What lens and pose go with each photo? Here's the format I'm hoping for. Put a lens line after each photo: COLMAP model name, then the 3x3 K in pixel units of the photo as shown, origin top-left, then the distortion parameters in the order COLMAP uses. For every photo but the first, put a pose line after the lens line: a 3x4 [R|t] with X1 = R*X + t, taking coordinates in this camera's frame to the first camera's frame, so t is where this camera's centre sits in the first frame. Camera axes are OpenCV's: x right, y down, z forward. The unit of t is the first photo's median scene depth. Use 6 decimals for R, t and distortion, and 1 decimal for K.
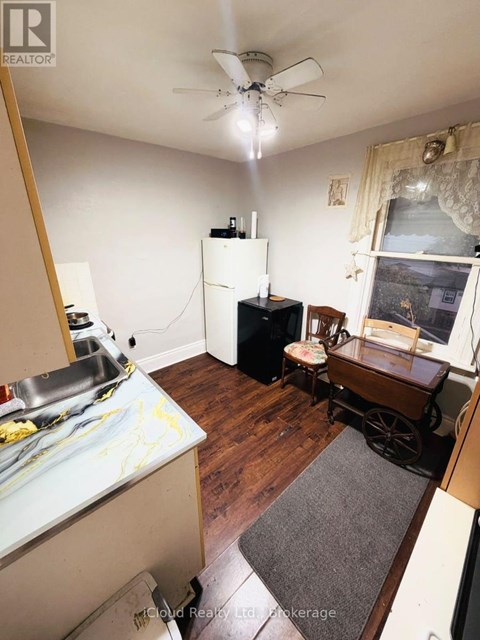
lens RADIAL K [[257.4, 0, 241.6], [0, 257.4, 317.6], [0, 0, 1]] dist [-0.003298, 0.000900]
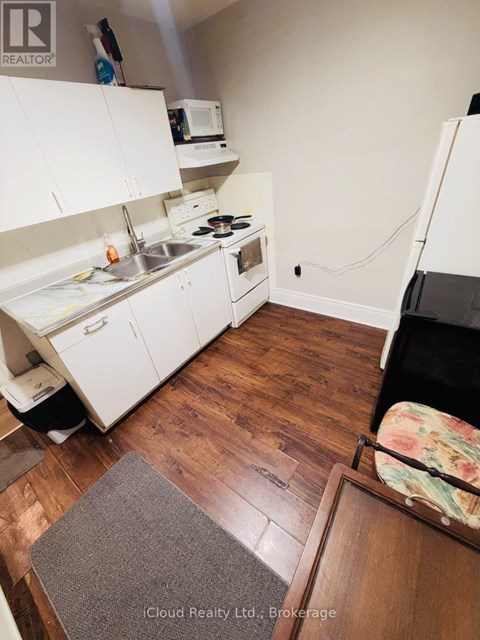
lens RADIAL K [[257.4, 0, 241.1], [0, 257.4, 318.3], [0, 0, 1]] dist [-0.003298, 0.000900]
pose [[0.217166, 0.512004, -0.831078, 0.554444], [-0.217531, 0.855371, 0.470128, -0.217061], [0.951588, 0.078689, 0.297134, 0.796385]]
